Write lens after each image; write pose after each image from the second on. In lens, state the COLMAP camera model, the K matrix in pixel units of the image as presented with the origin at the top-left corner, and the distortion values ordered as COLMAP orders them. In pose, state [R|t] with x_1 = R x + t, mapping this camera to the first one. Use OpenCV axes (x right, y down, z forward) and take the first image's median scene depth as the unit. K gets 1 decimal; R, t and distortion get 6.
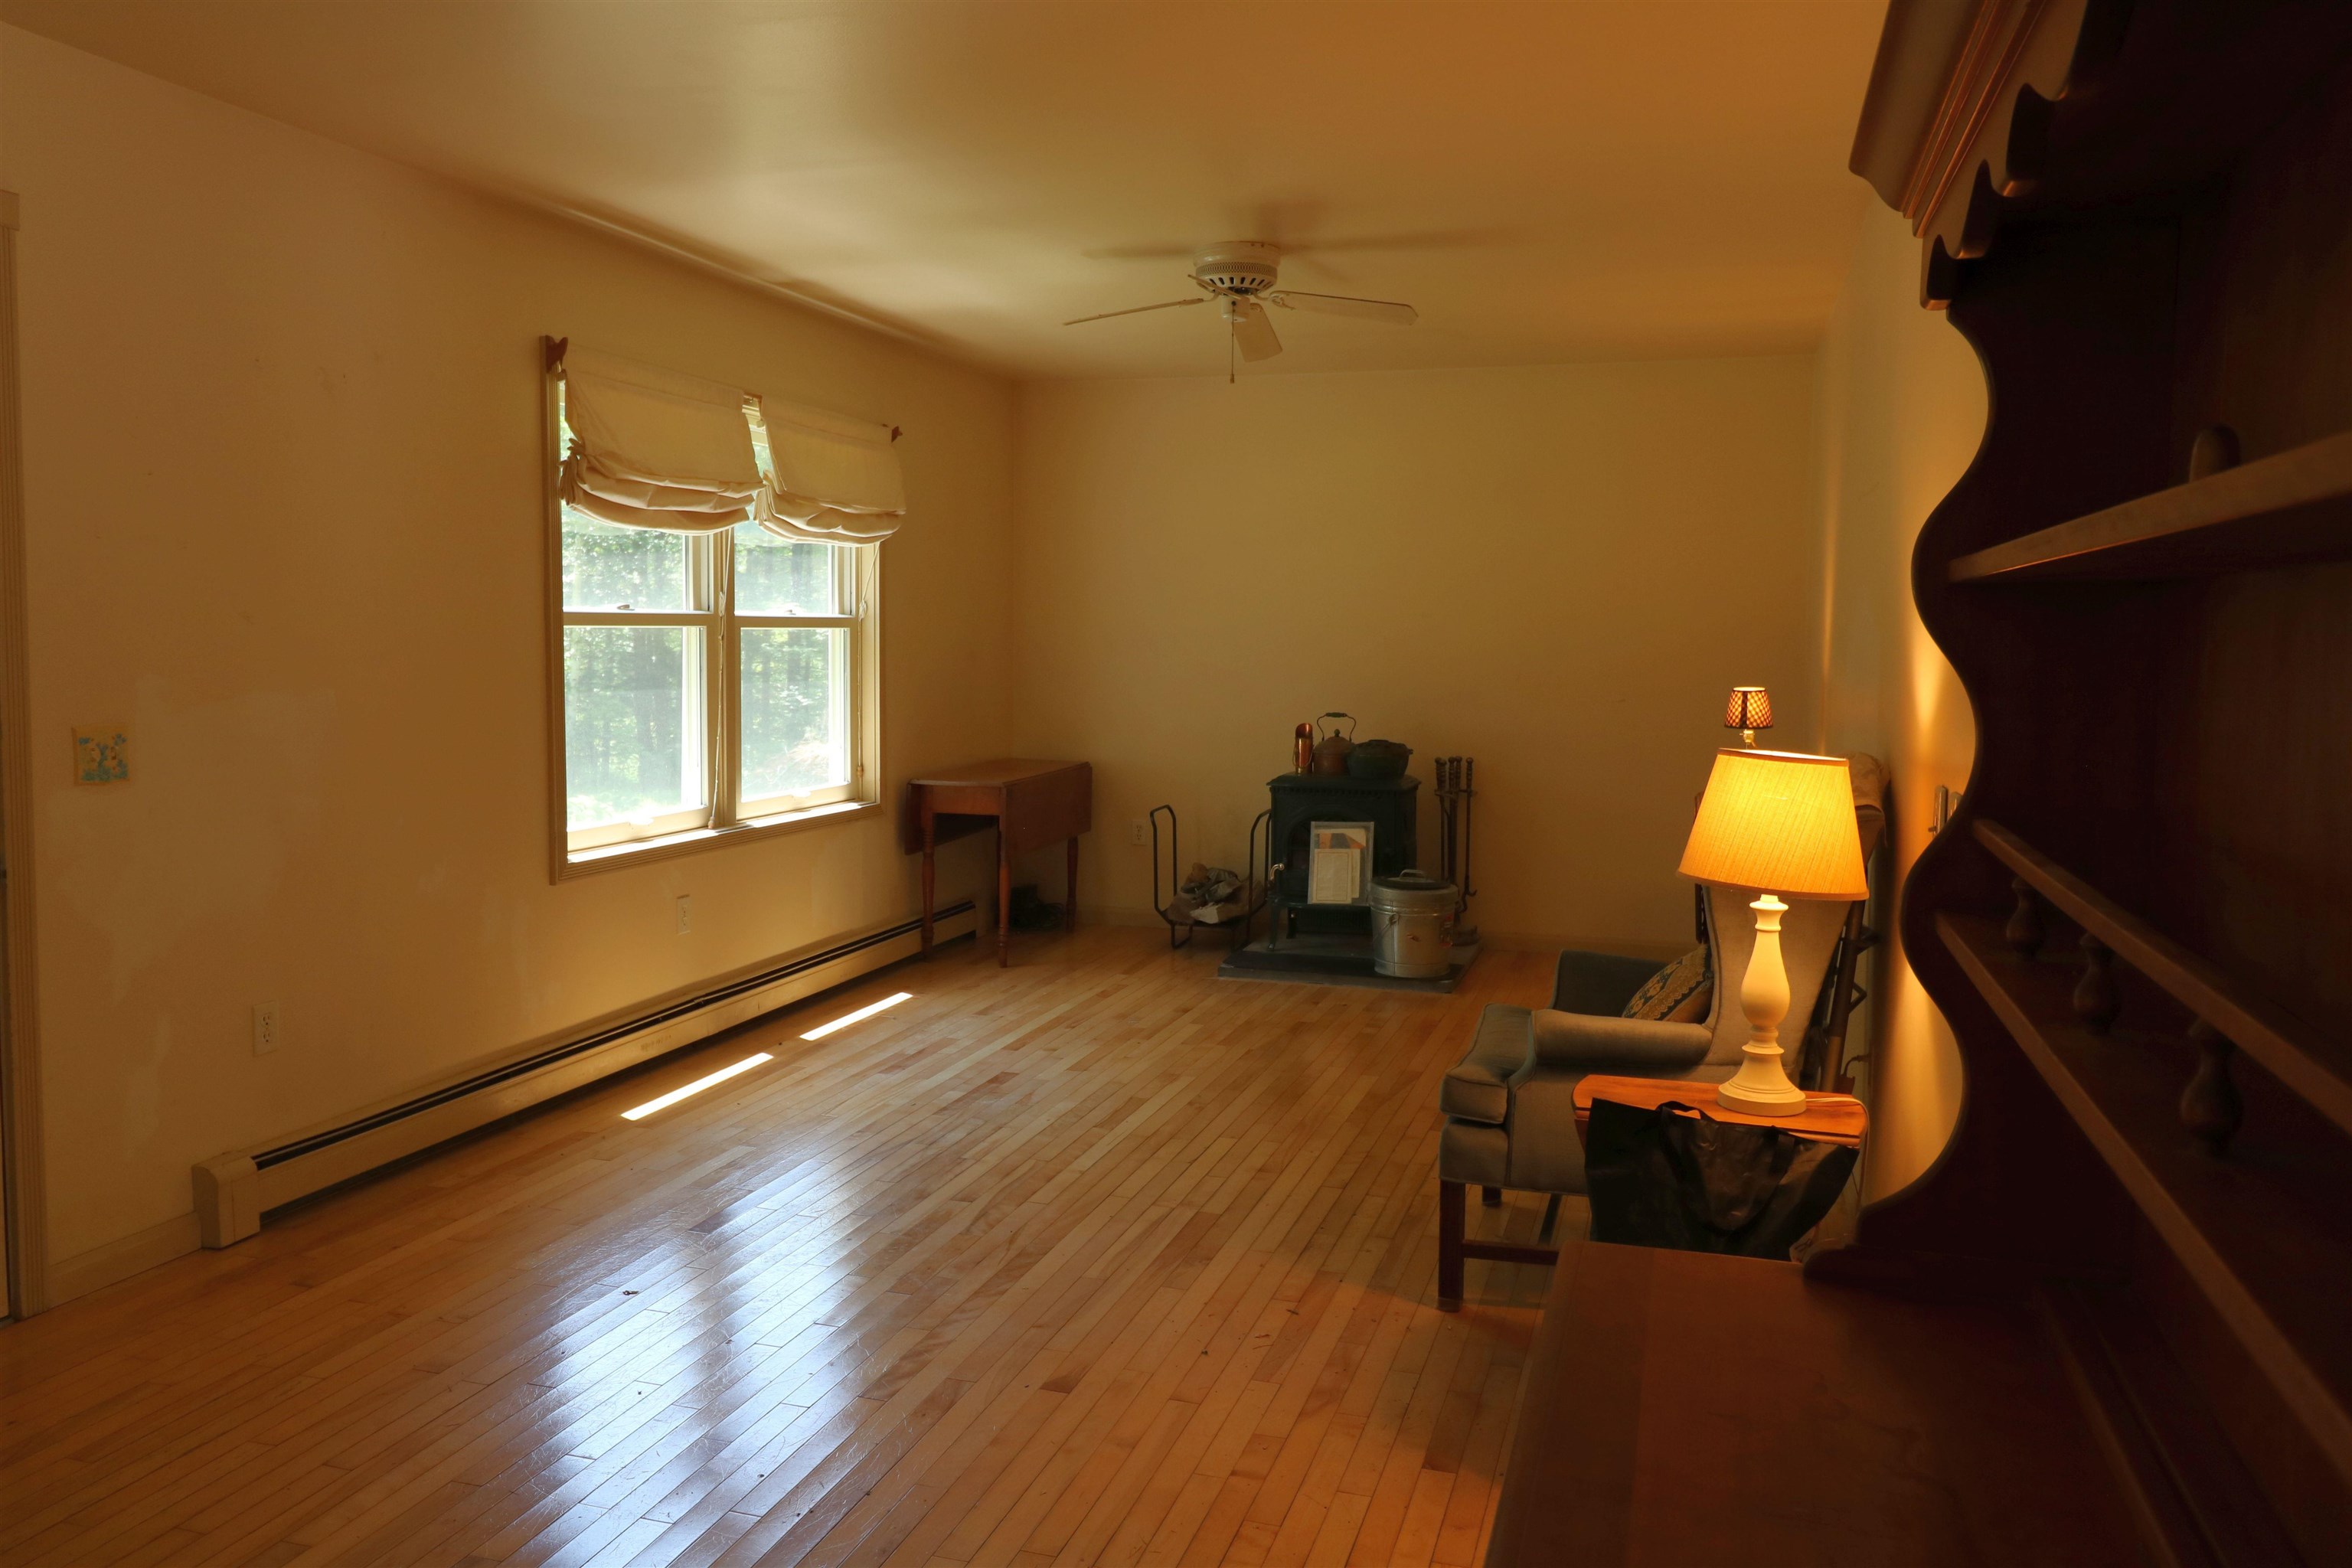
lens RADIAL K [[1728.6, 0, 1176.8], [0, 1728.6, 750.8], [0, 0, 1]] dist [0.011581, 0.000460]
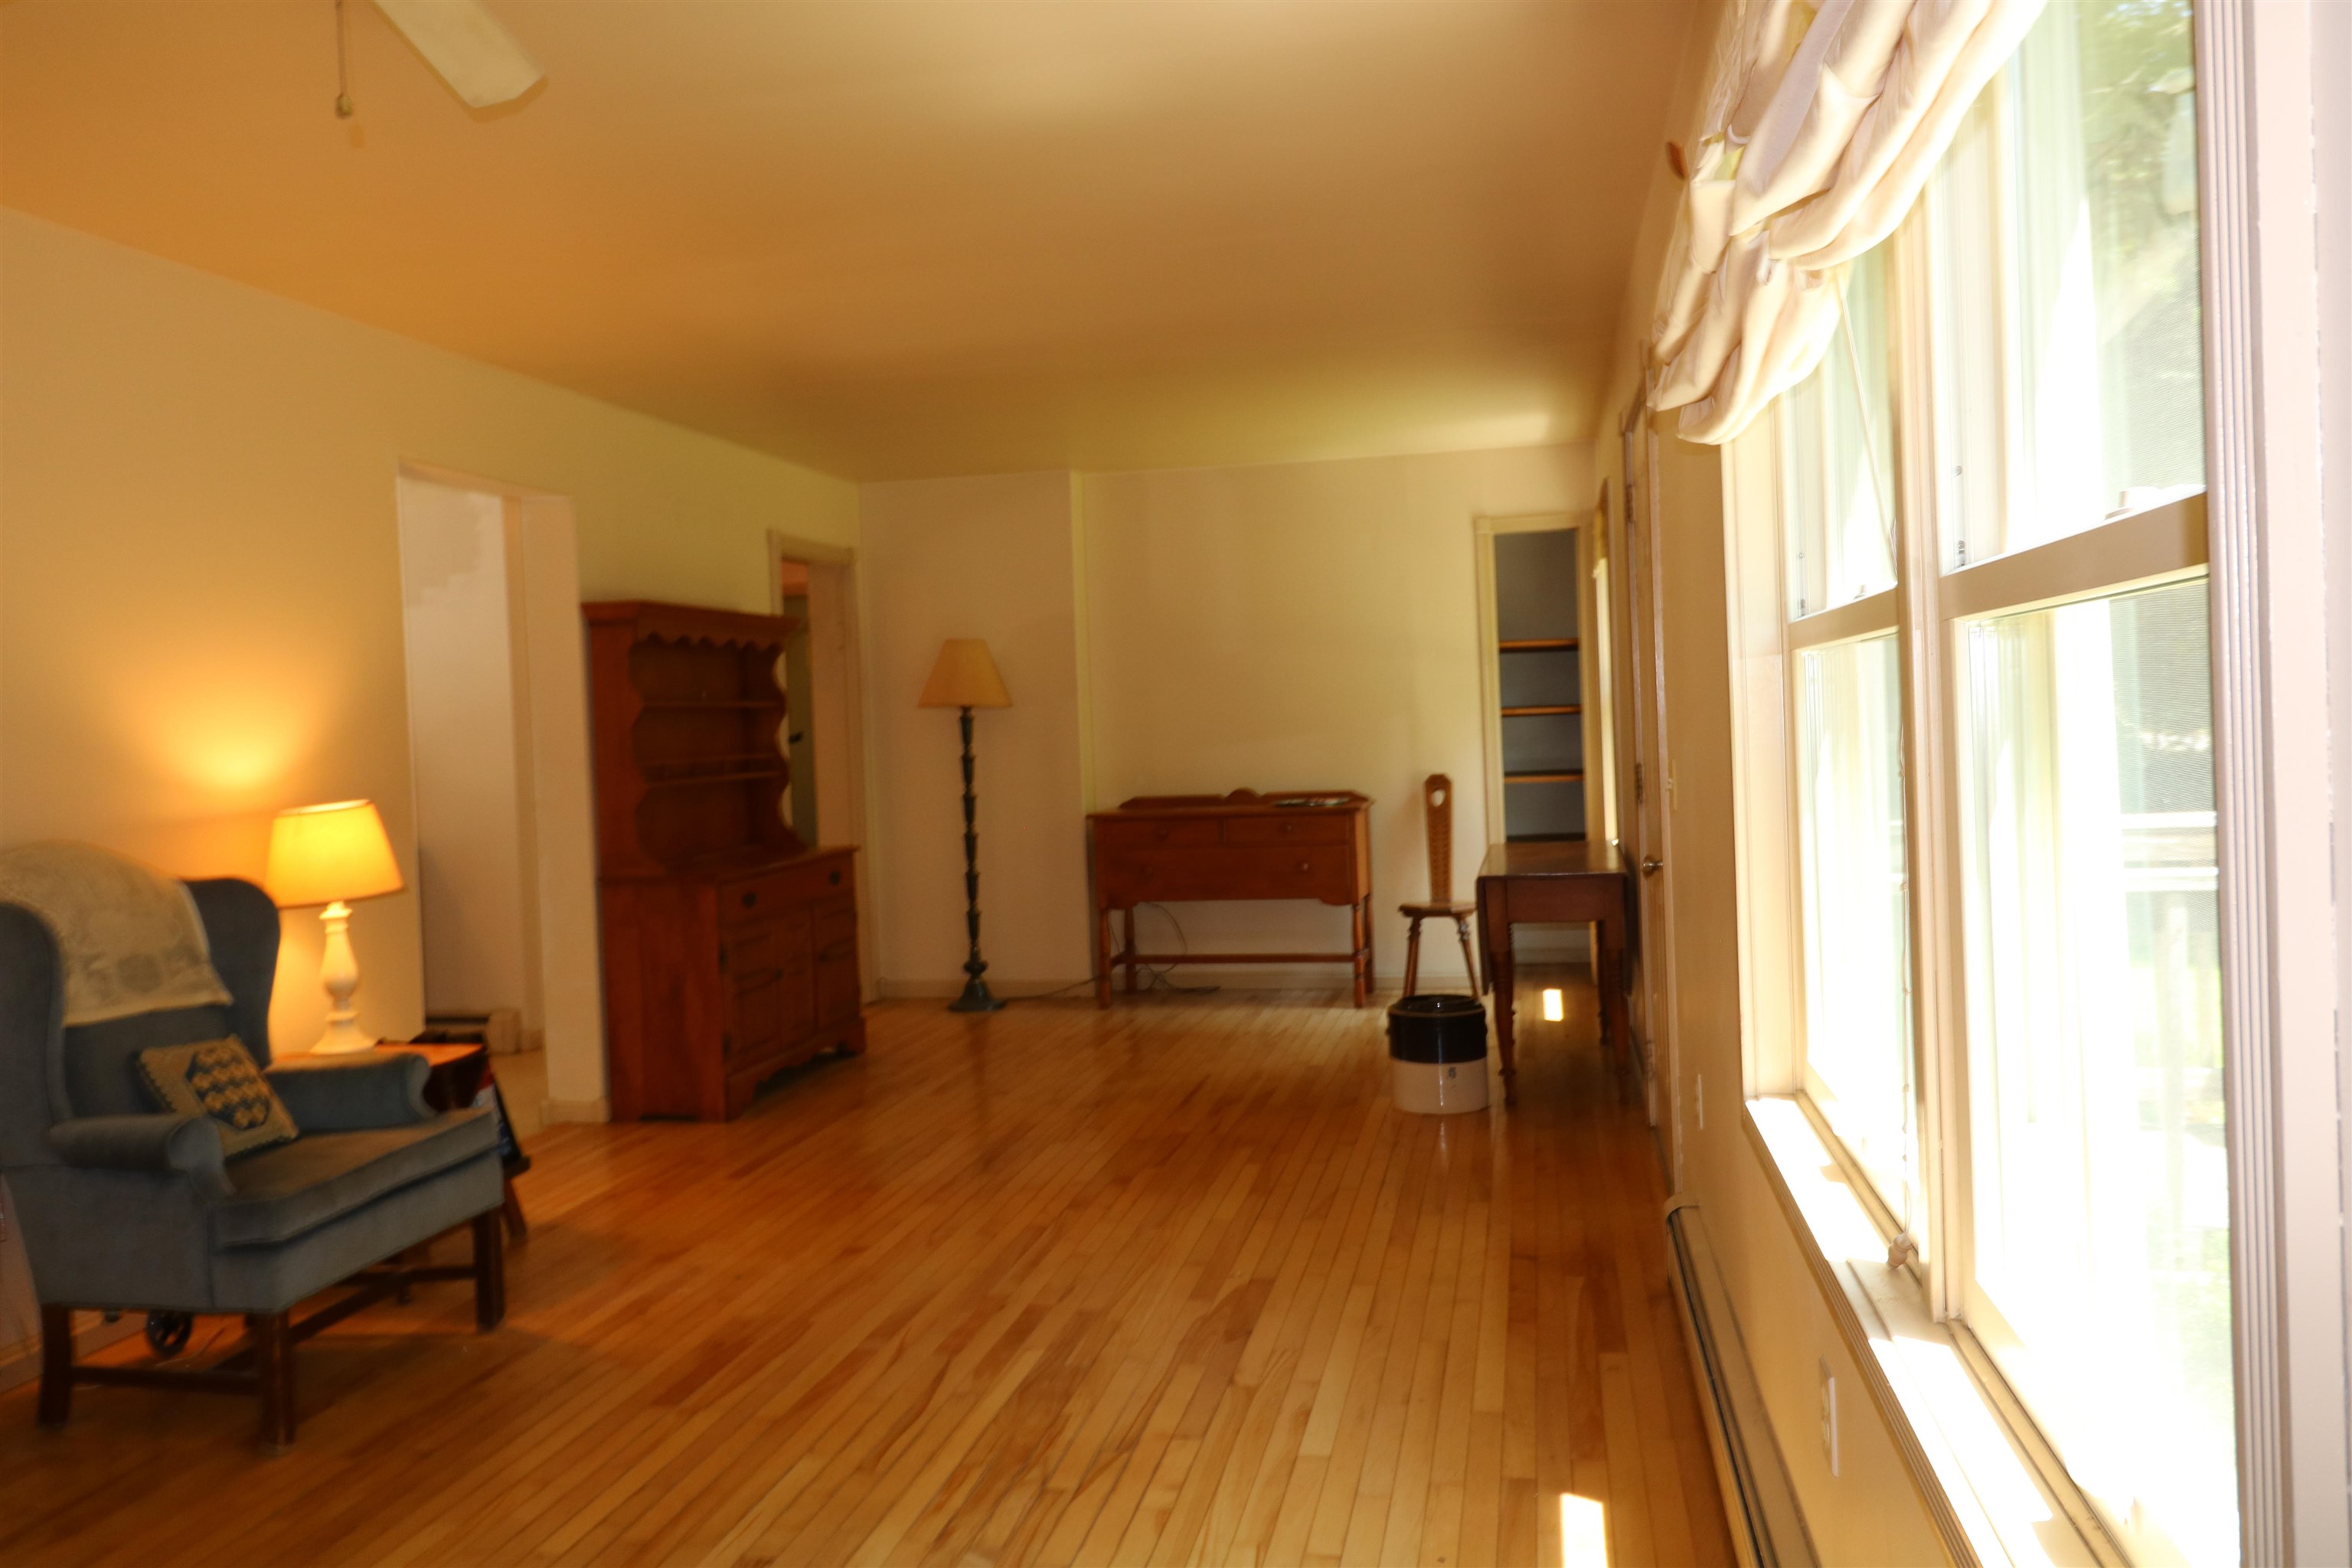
lens RADIAL K [[1725.3, 0, 1171.9], [0, 1725.3, 745.0], [0, 0, 1]] dist [0.010900, -0.006877]
pose [[-0.994821, 0.032152, -0.096419, -0.130491], [0.024102, 0.996214, 0.083527, -0.094332], [0.098740, 0.080771, -0.991830, 1.541014]]
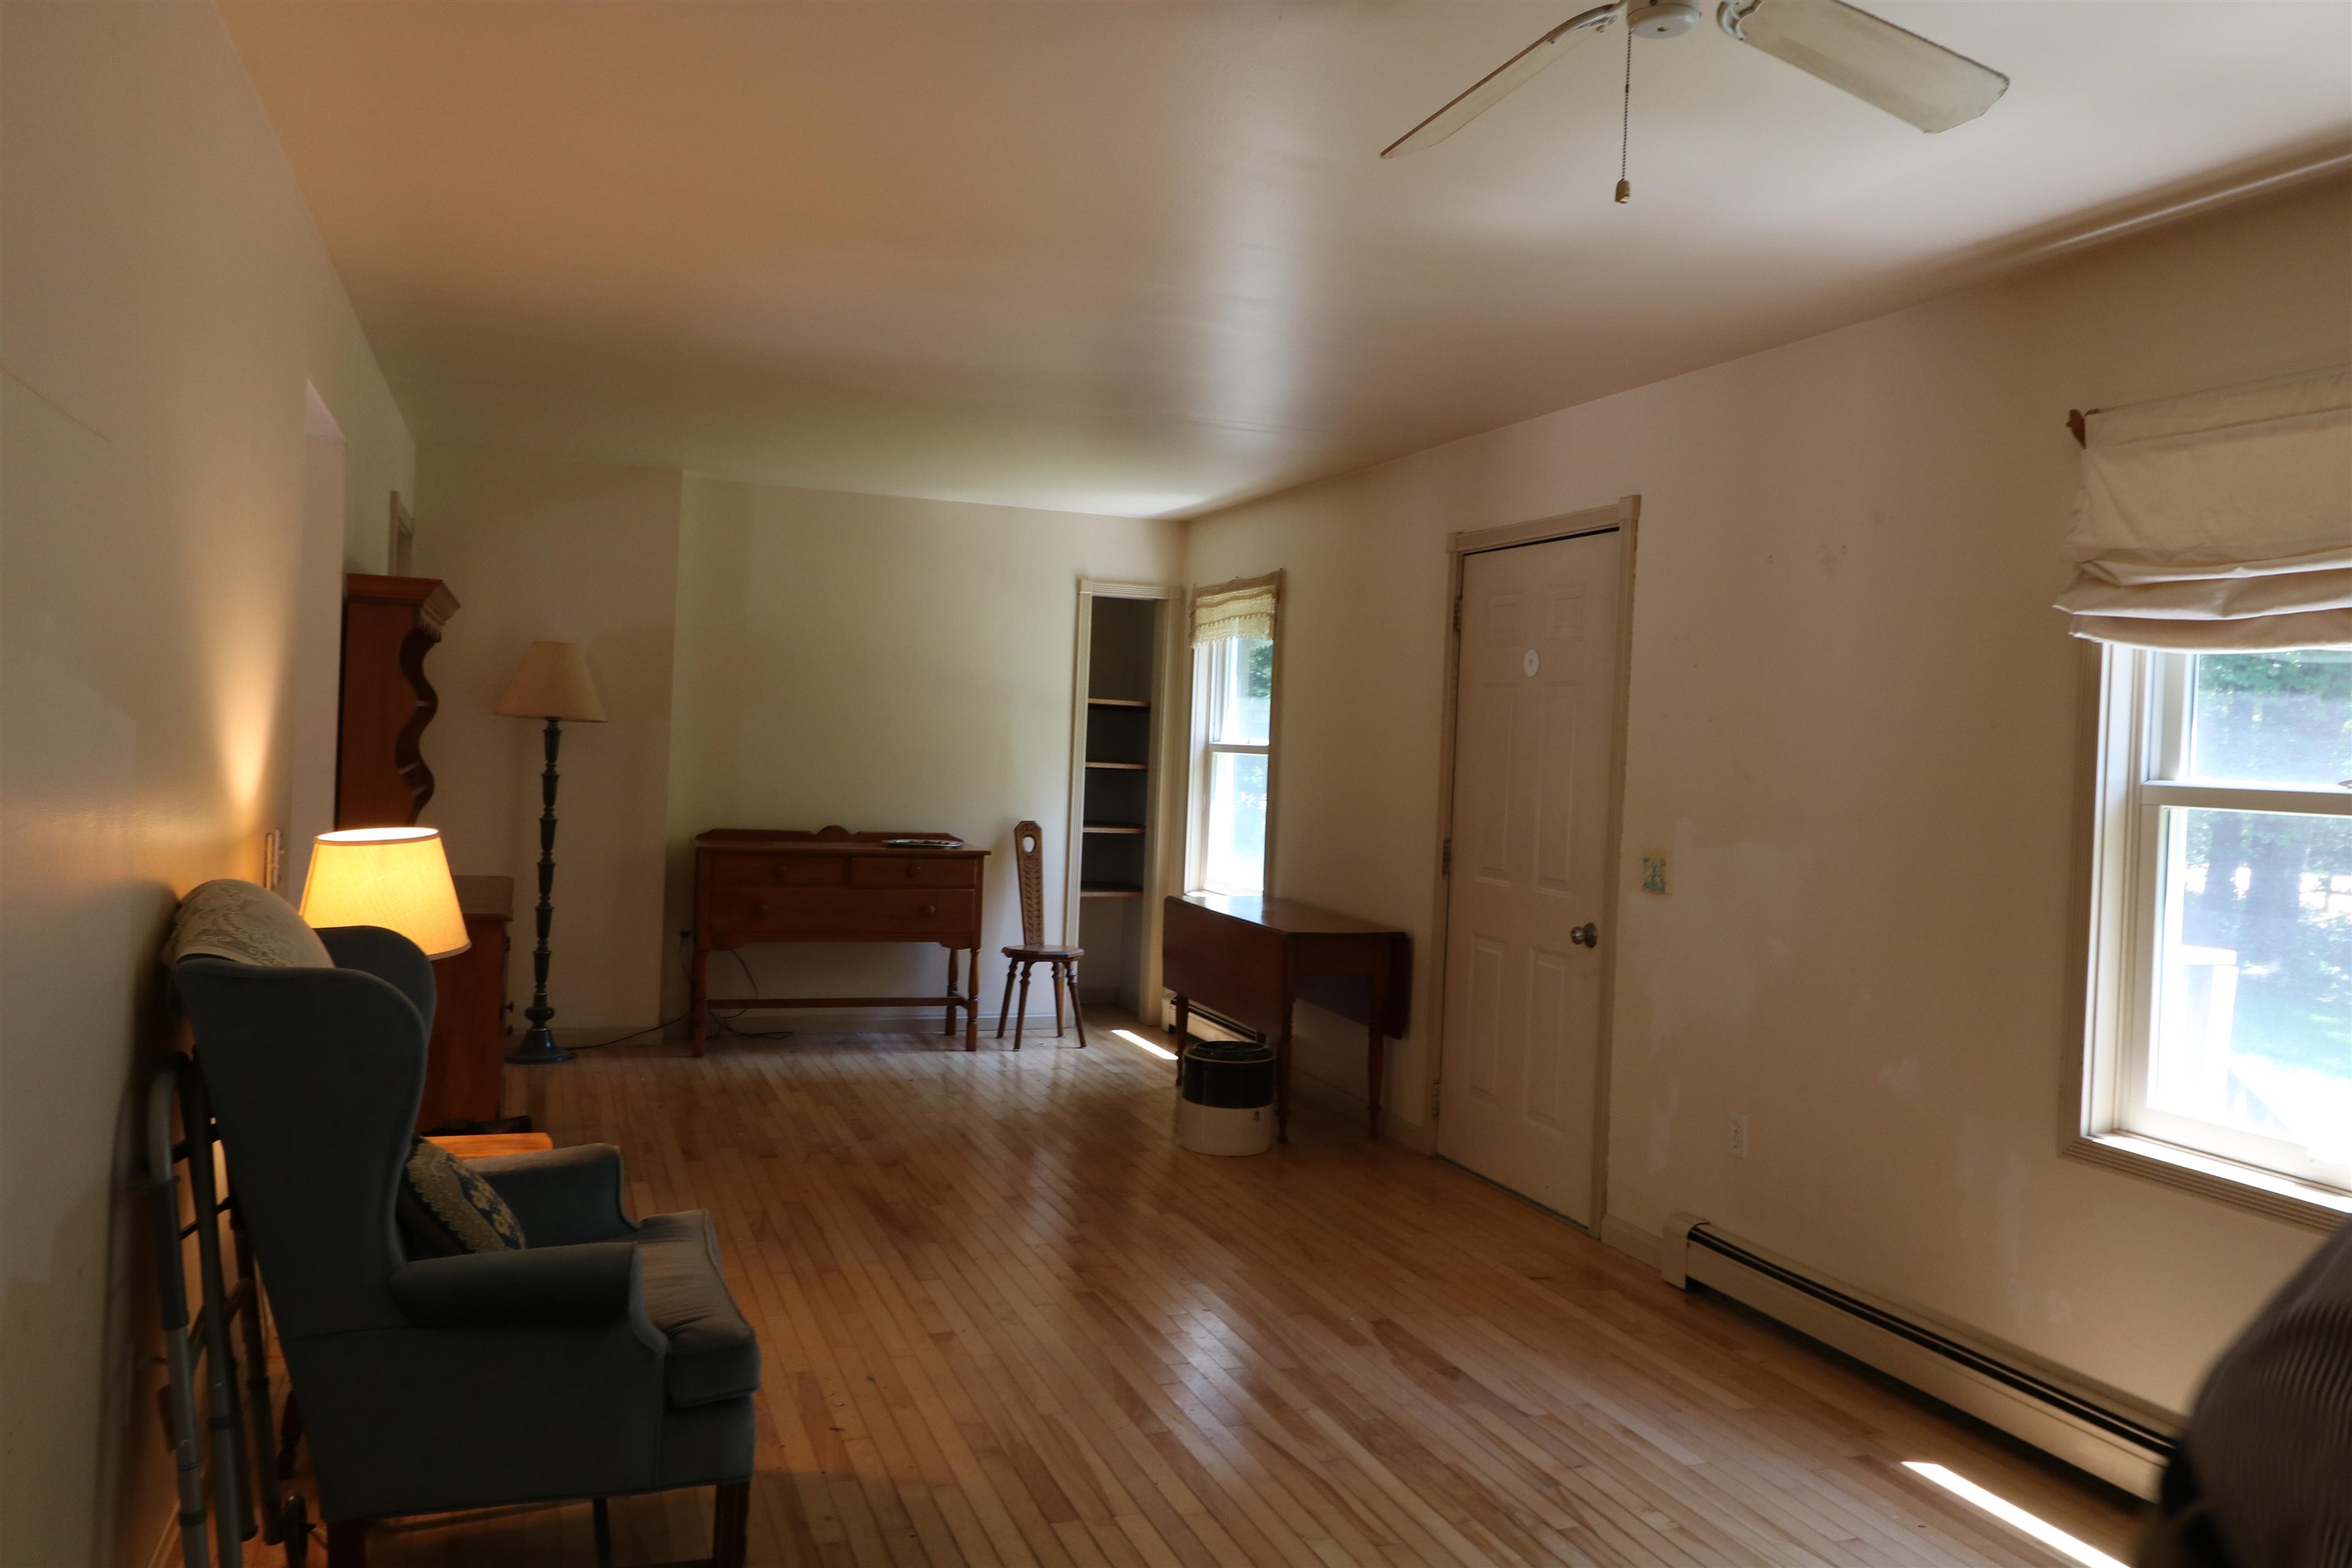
lens RADIAL K [[1728.6, 0, 1176.8], [0, 1728.6, 750.8], [0, 0, 1]] dist [0.011581, 0.000460]
pose [[-0.789857, -0.038922, -0.612055, 0.390330], [-0.092083, 0.994197, 0.055610, -0.099593], [0.606339, 0.100284, -0.788858, 1.353892]]
